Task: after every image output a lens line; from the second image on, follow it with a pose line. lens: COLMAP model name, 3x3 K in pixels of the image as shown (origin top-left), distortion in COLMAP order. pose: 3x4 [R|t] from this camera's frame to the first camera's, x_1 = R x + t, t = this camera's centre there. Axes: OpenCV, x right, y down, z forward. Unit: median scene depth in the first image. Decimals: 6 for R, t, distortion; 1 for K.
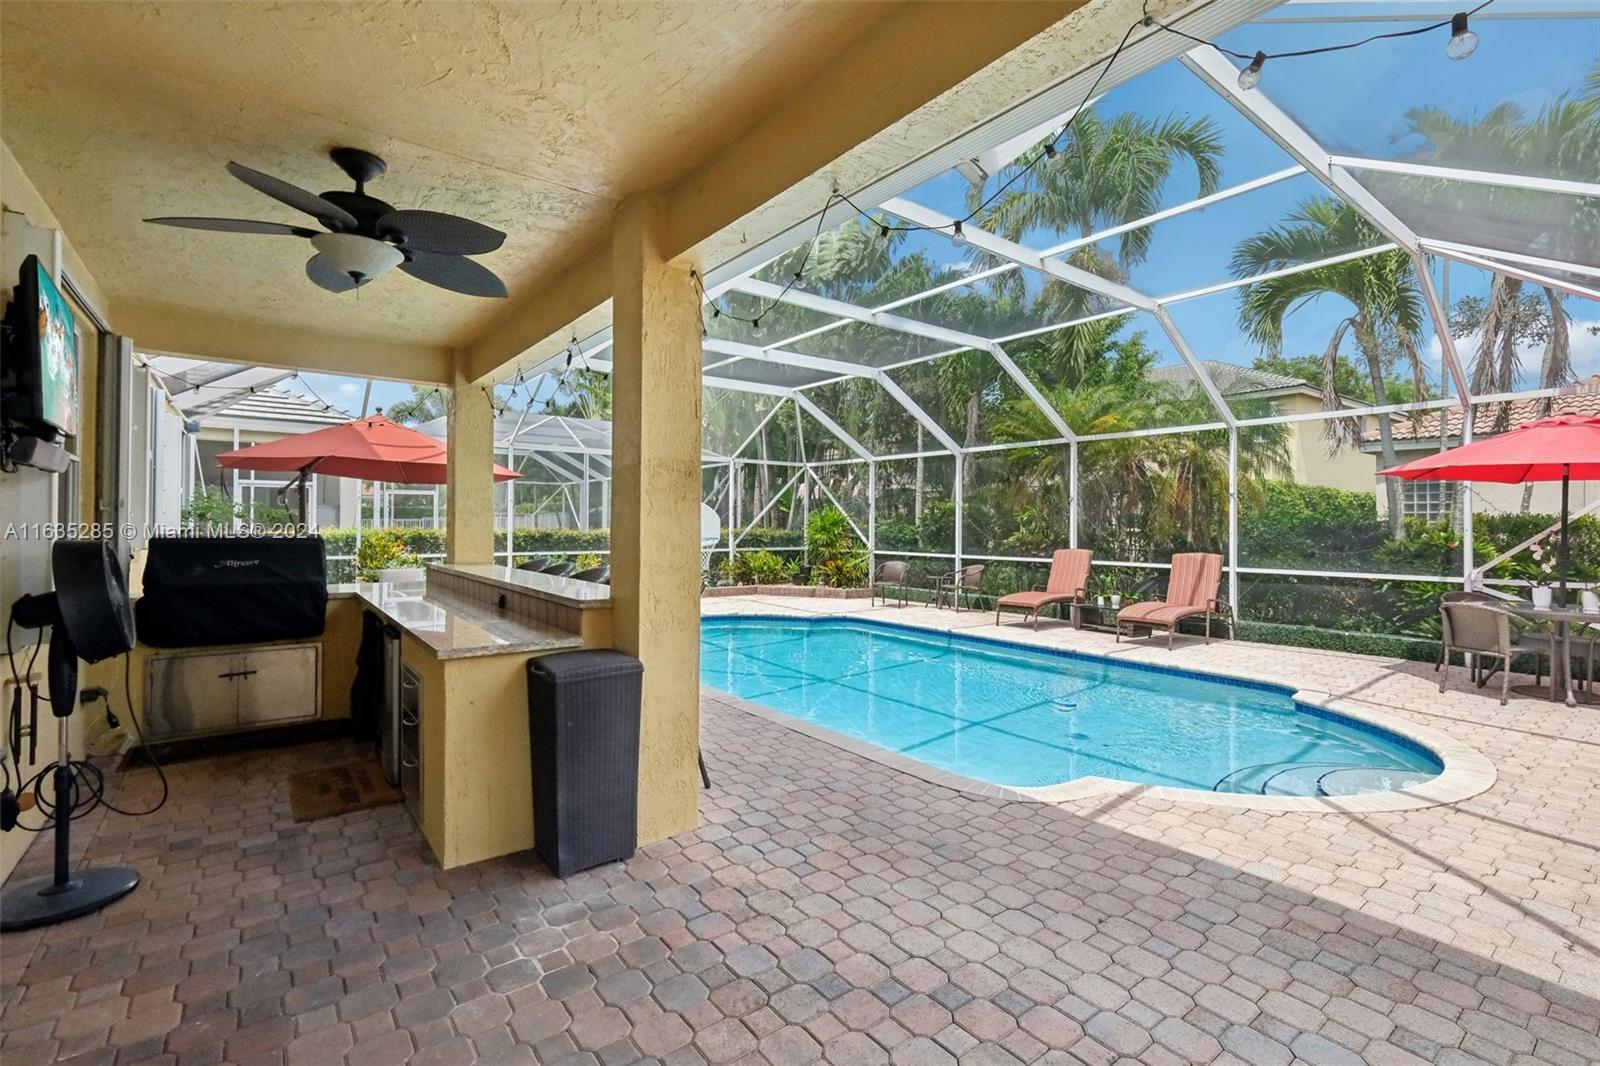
lens RADIAL K [[706.7, 0, 793.3], [0, 706.7, 522.2], [0, 0, 1]] dist [-0.000550, 0.000362]
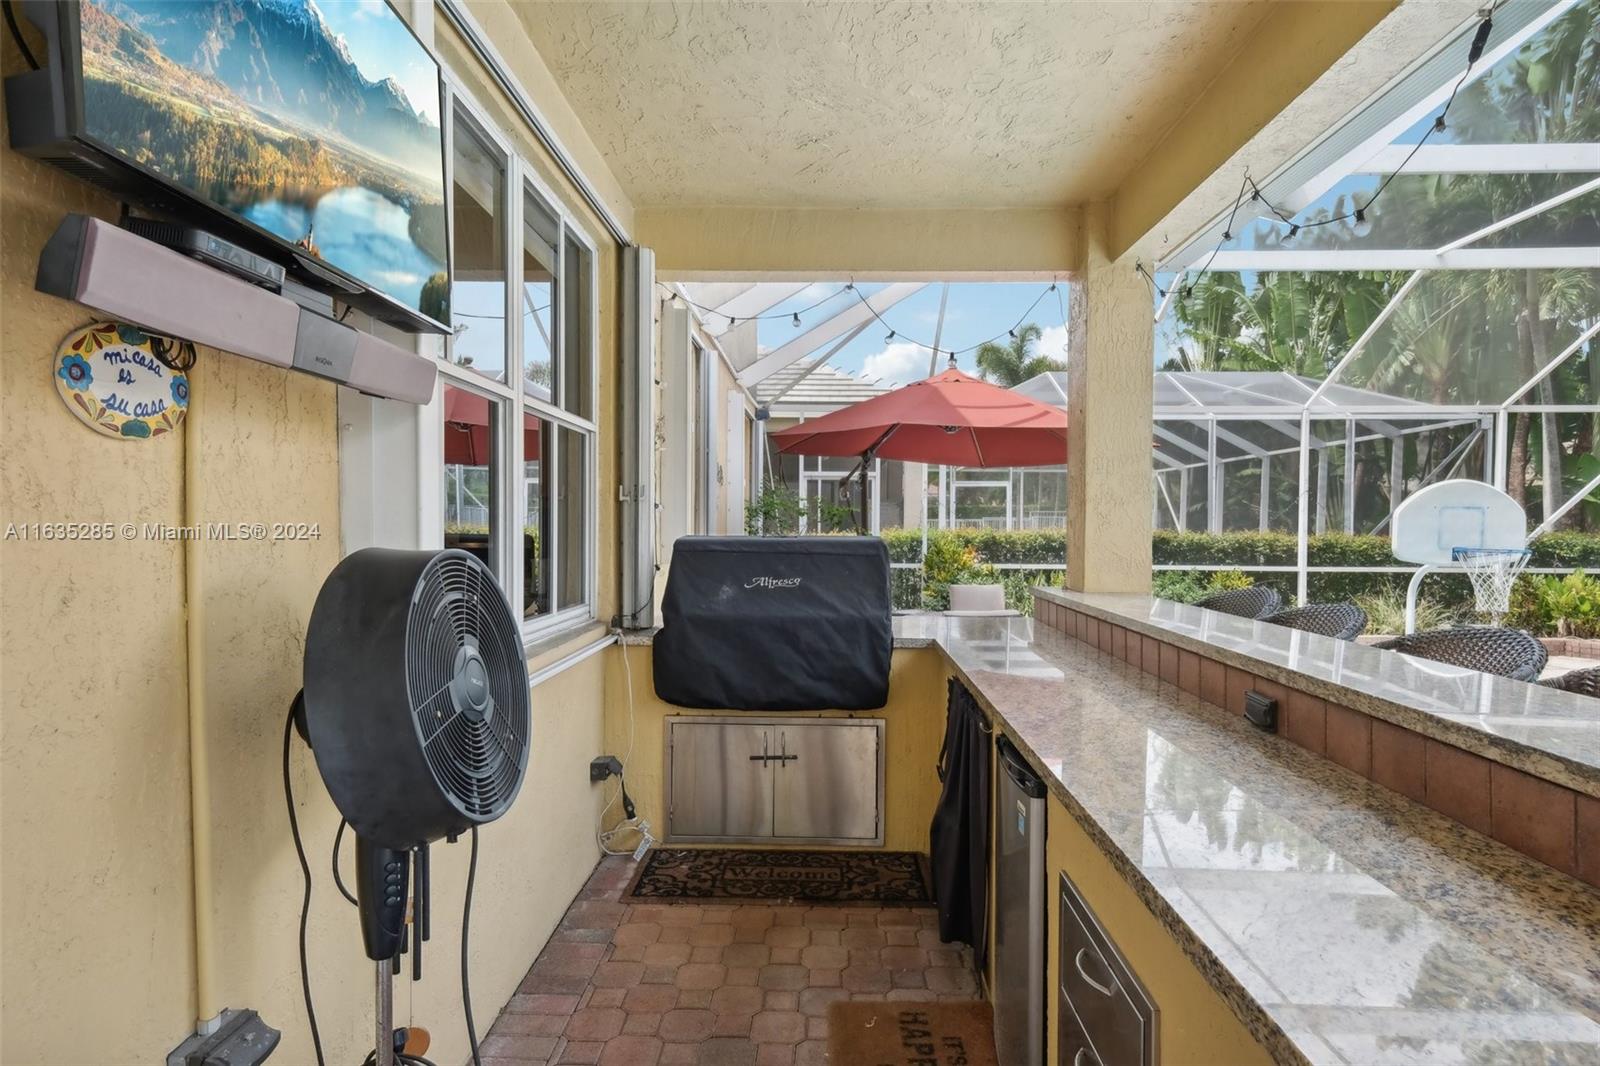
lens RADIAL K [[808.9, 0, 800.0], [0, 808.9, 533.0], [0, 0, 1]] dist [-0.000784, 0.000032]
pose [[0.768718, 0.006839, -0.639552, -0.192320], [0.000543, 0.999935, 0.011346, 0.003435], [0.639588, -0.009069, 0.768664, 0.289295]]
